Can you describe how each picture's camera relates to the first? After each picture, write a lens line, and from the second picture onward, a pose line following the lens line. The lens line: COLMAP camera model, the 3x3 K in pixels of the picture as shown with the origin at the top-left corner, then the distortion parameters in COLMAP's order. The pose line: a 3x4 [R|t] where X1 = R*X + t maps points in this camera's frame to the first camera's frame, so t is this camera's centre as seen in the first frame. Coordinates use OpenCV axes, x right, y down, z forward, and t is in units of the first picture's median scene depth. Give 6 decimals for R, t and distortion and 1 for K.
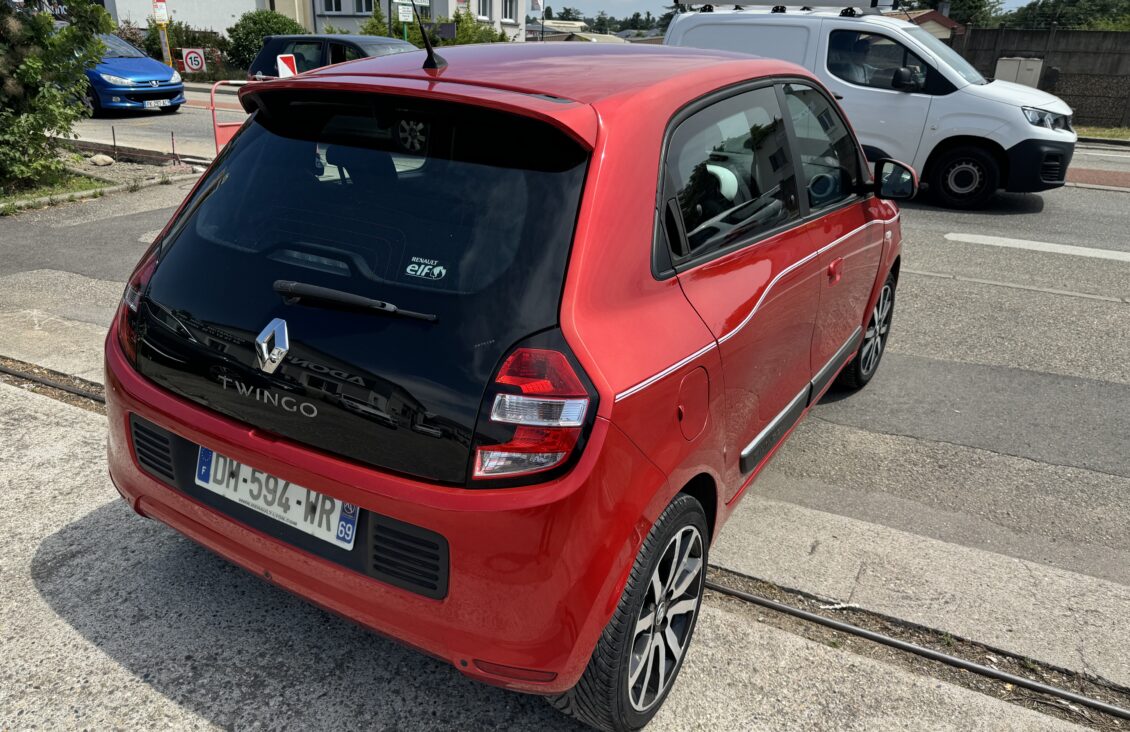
lens RADIAL K [[800.8, 0, 562.2], [0, 800.8, 372.7], [0, 0, 1]] dist [0.022766, -0.024653]
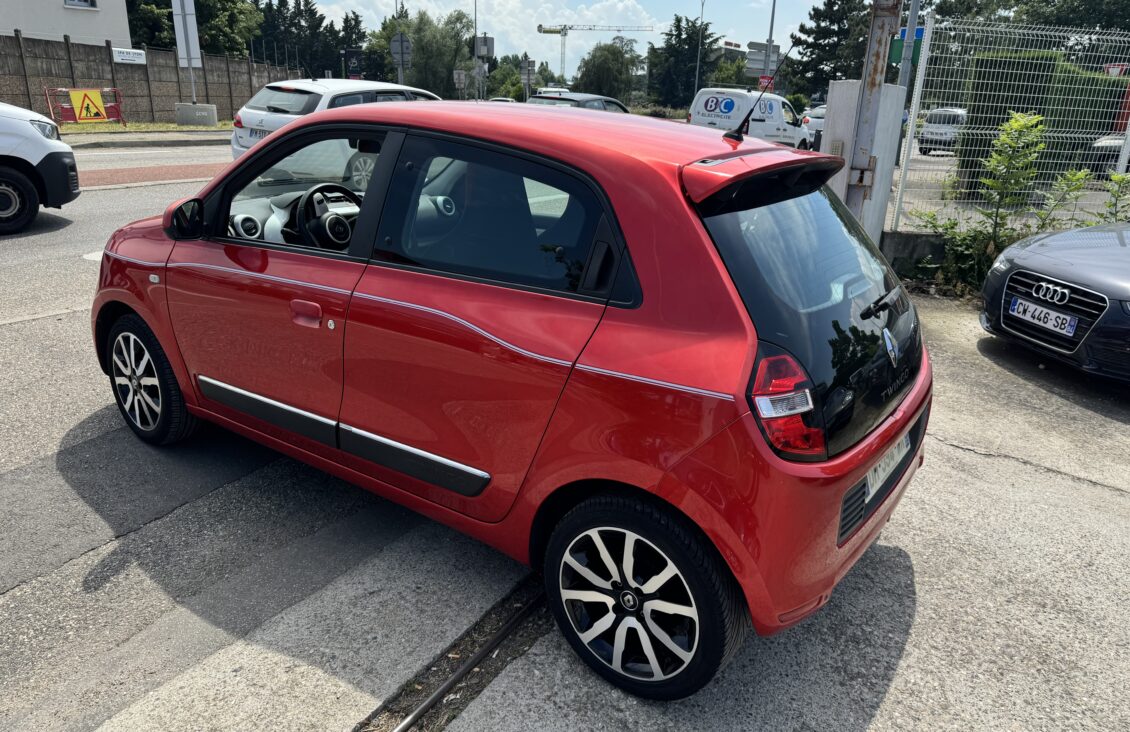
lens RADIAL K [[800.8, 0, 563.1], [0, 800.8, 372.1], [0, 0, 1]] dist [0.022766, -0.024653]
pose [[0.069367, -0.353262, 0.932949, -1.463337], [0.338219, 0.888141, 0.311148, -0.526515], [-0.938507, 0.293958, 0.181087, 1.113412]]
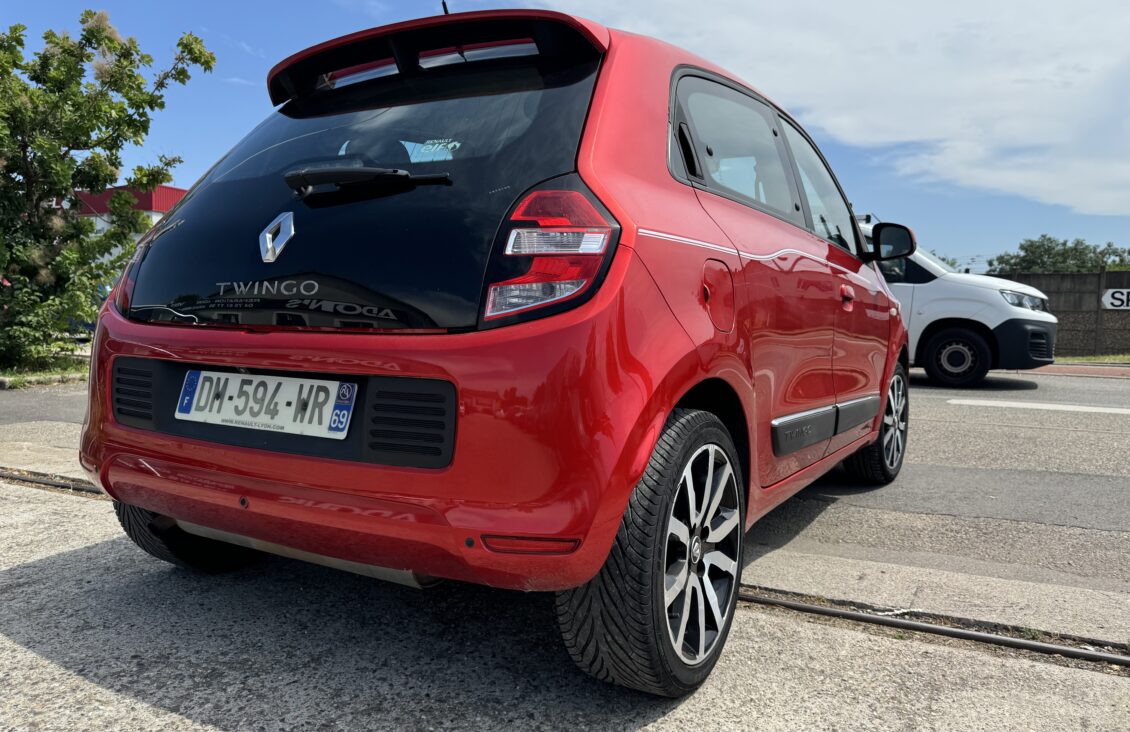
lens RADIAL K [[800.8, 0, 575.0], [0, 800.8, 373.8], [0, 0, 1]] dist [0.022766, -0.024653]
pose [[0.999858, -0.010684, 0.013024, -0.016278], [0.014253, 0.948644, -0.316026, 0.372645], [-0.008979, 0.316166, 0.948661, 0.117564]]
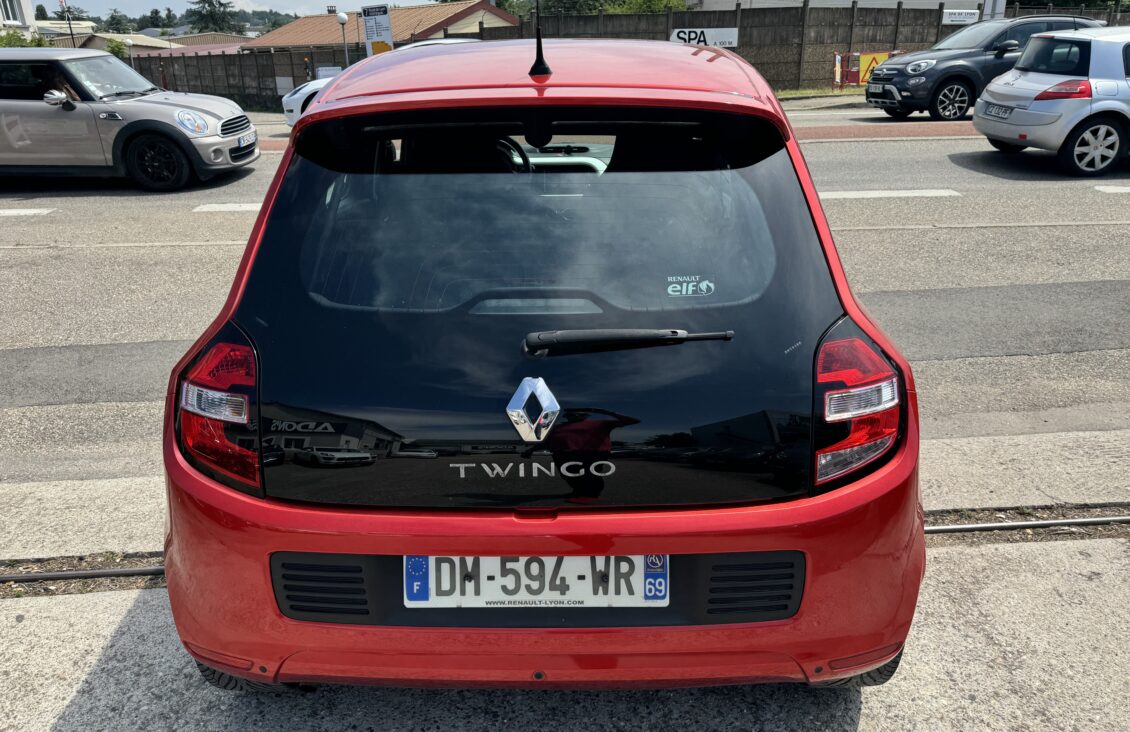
lens RADIAL K [[800.8, 0, 568.6], [0, 800.8, 365.9], [0, 0, 1]] dist [0.022766, -0.024653]
pose [[0.863438, -0.227290, 0.450349, -0.605278], [0.226947, 0.972318, 0.055609, -0.101339], [-0.450522, 0.054191, 0.891119, 0.192491]]
